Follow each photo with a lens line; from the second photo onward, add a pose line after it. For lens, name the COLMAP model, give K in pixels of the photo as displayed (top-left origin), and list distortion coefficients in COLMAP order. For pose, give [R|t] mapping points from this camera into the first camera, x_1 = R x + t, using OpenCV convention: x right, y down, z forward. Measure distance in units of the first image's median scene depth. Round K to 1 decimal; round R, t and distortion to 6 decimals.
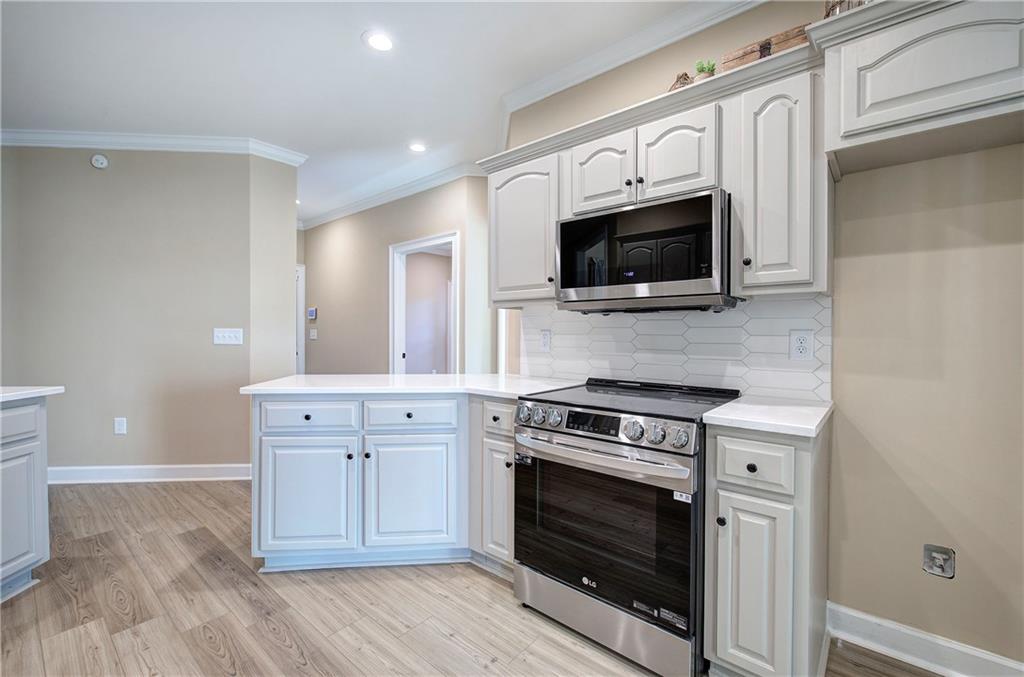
lens RADIAL K [[433.5, 0, 515.0], [0, 433.5, 336.9], [0, 0, 1]] dist [-0.006455, 0.001305]
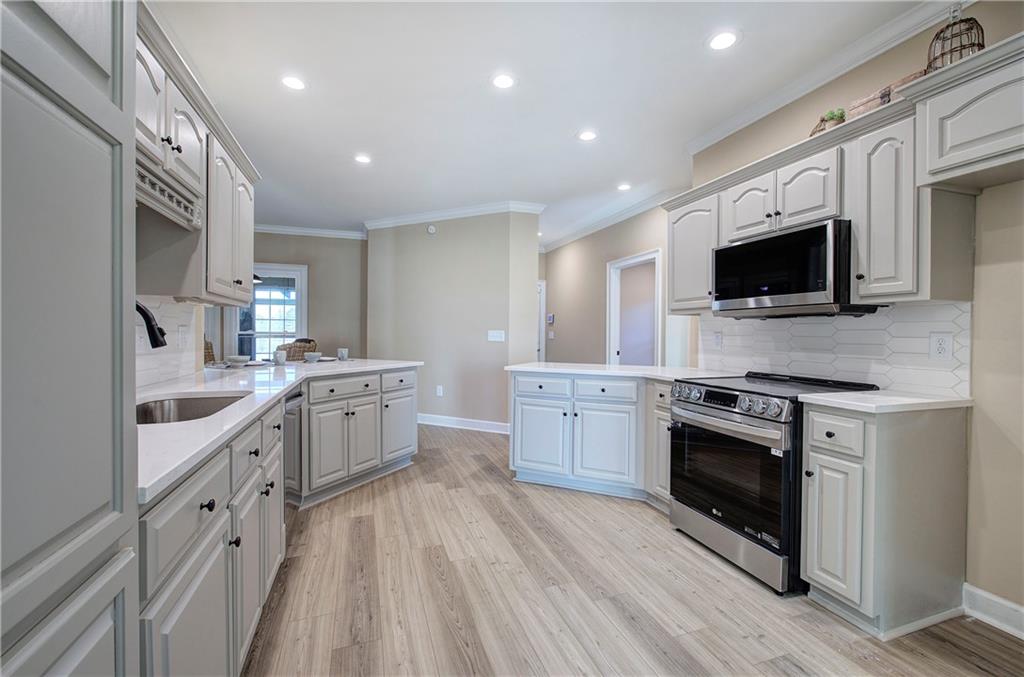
lens RADIAL K [[433.5, 0, 512.3], [0, 433.5, 338.4], [0, 0, 1]] dist [-0.006455, 0.001305]
pose [[0.859475, 0.009315, -0.511093, 0.271065], [-0.009740, 0.999951, 0.001846, 0.007204], [0.511086, 0.003391, 0.859523, -0.470265]]
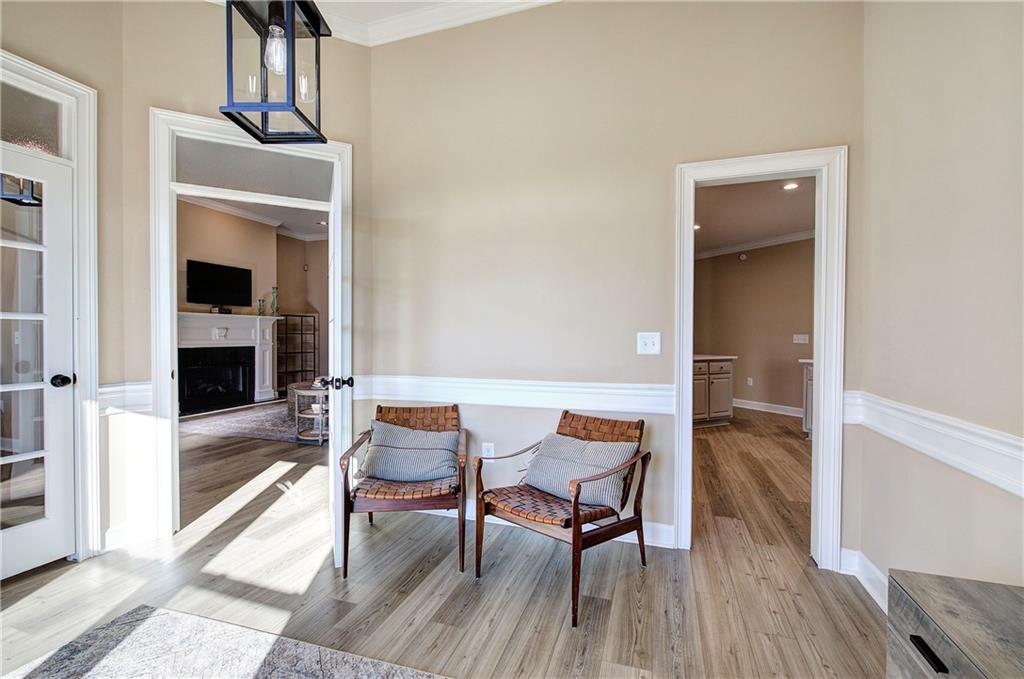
lens RADIAL K [[453.0, 0, 516.9], [0, 453.0, 337.7], [0, 0, 1]] dist [0.000712, 0.000172]
pose [[0.378687, 0.002115, -0.925522, 1.239813], [-0.011563, 0.999930, -0.002445, 0.022046], [0.925452, 0.011628, 0.378685, -1.581295]]
